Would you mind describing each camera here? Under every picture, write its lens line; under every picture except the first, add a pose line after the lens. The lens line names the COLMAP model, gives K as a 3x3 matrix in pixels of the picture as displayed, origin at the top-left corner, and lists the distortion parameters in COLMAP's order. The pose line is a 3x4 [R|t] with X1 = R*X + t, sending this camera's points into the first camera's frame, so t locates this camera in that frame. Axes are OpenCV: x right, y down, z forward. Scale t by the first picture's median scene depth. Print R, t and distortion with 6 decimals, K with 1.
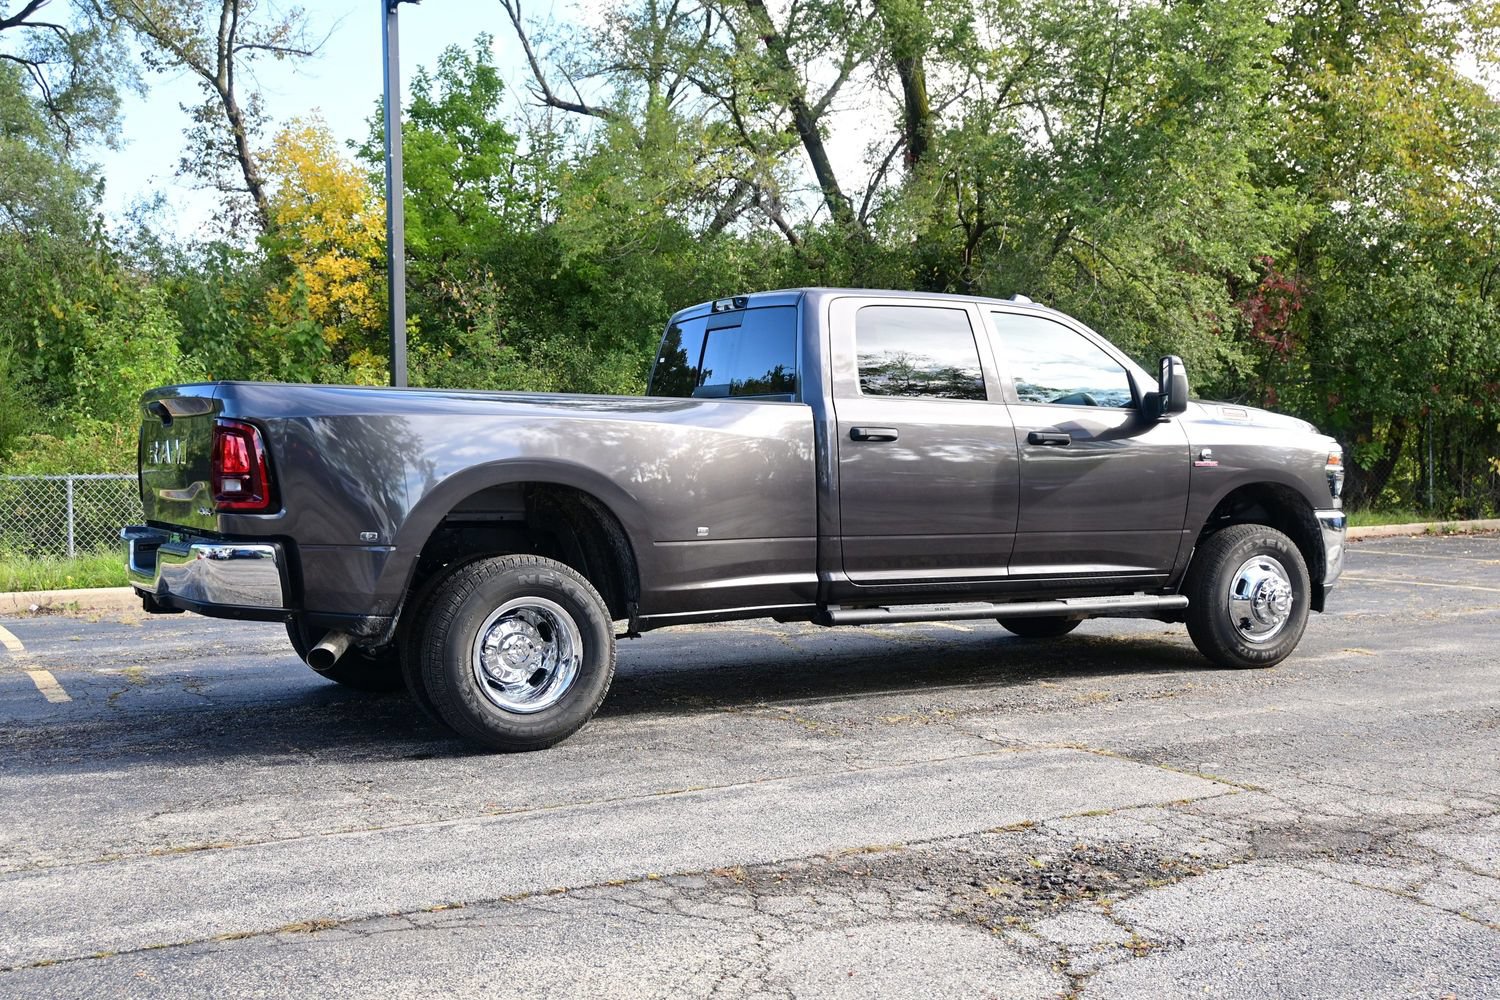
lens RADIAL K [[1607.4, 0, 750.0], [0, 1607.4, 500.0], [0, 0, 1]] dist [0.002874, -0.000783]
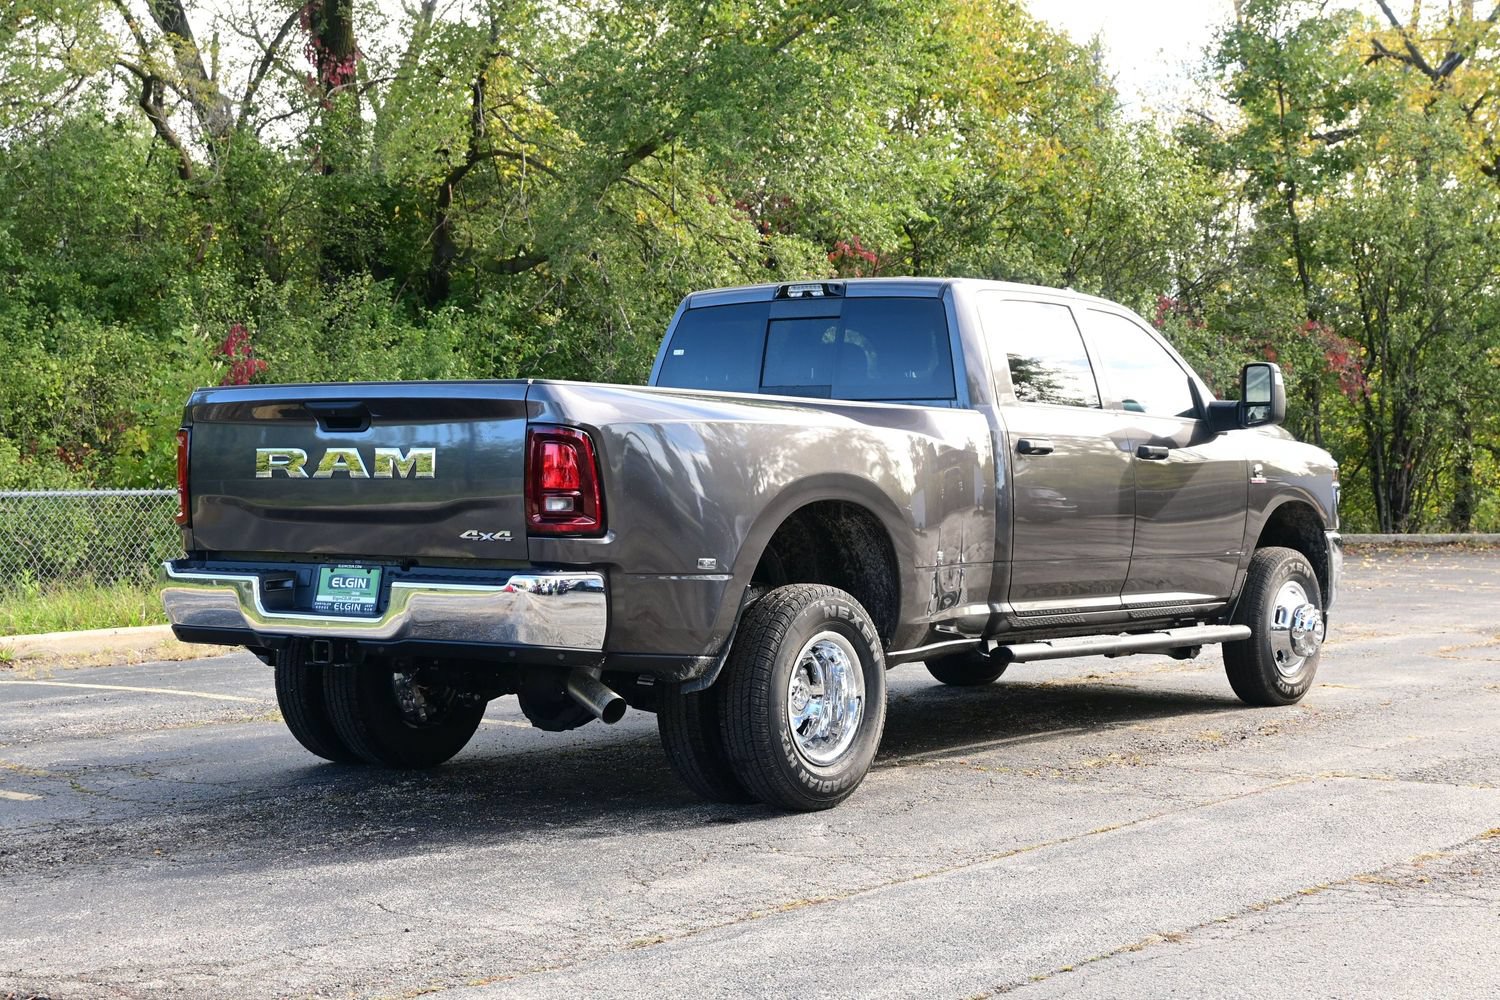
lens RADIAL K [[2368.1, 0, 750.0], [0, 2368.1, 500.0], [0, 0, 1]] dist [-0.003825, -0.007539]
pose [[0.921149, -0.000959, 0.389208, -0.526037], [0.006290, 0.999903, -0.012422, 0.003517], [-0.389159, 0.013891, 0.921066, -0.129389]]
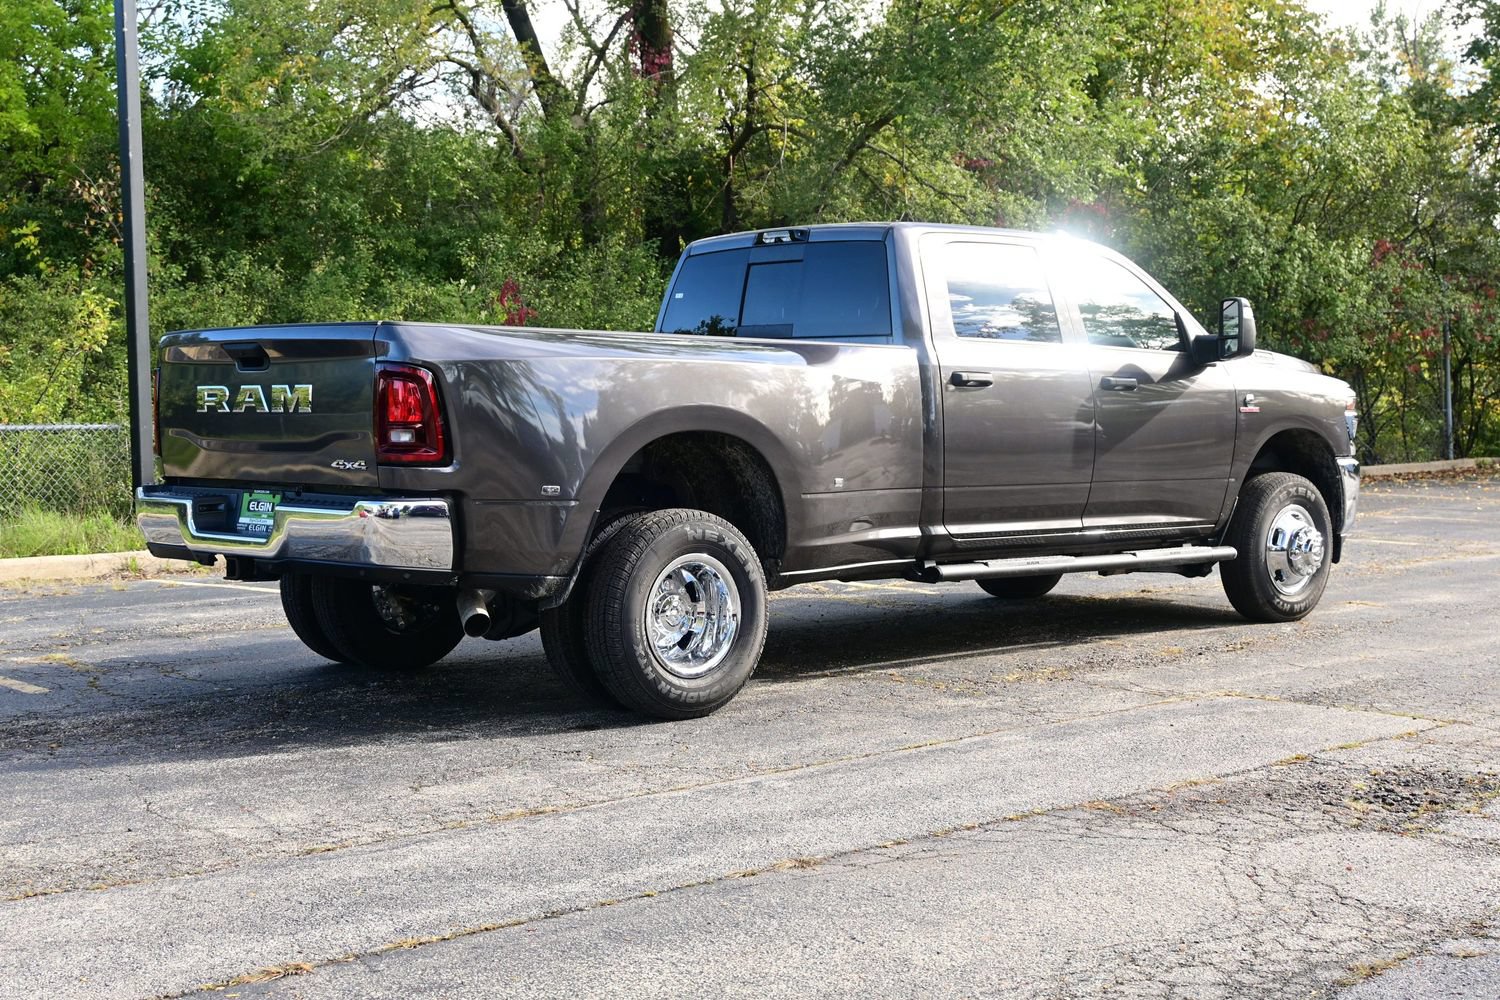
lens RADIAL K [[2004.6, 0, 750.0], [0, 2004.6, 500.0], [0, 0, 1]] dist [0.000335, -0.019581]
pose [[0.976929, -0.011852, 0.213234, -0.275807], [0.007121, 0.999711, 0.022941, 0.001968], [-0.213444, -0.020894, 0.976732, -0.112664]]
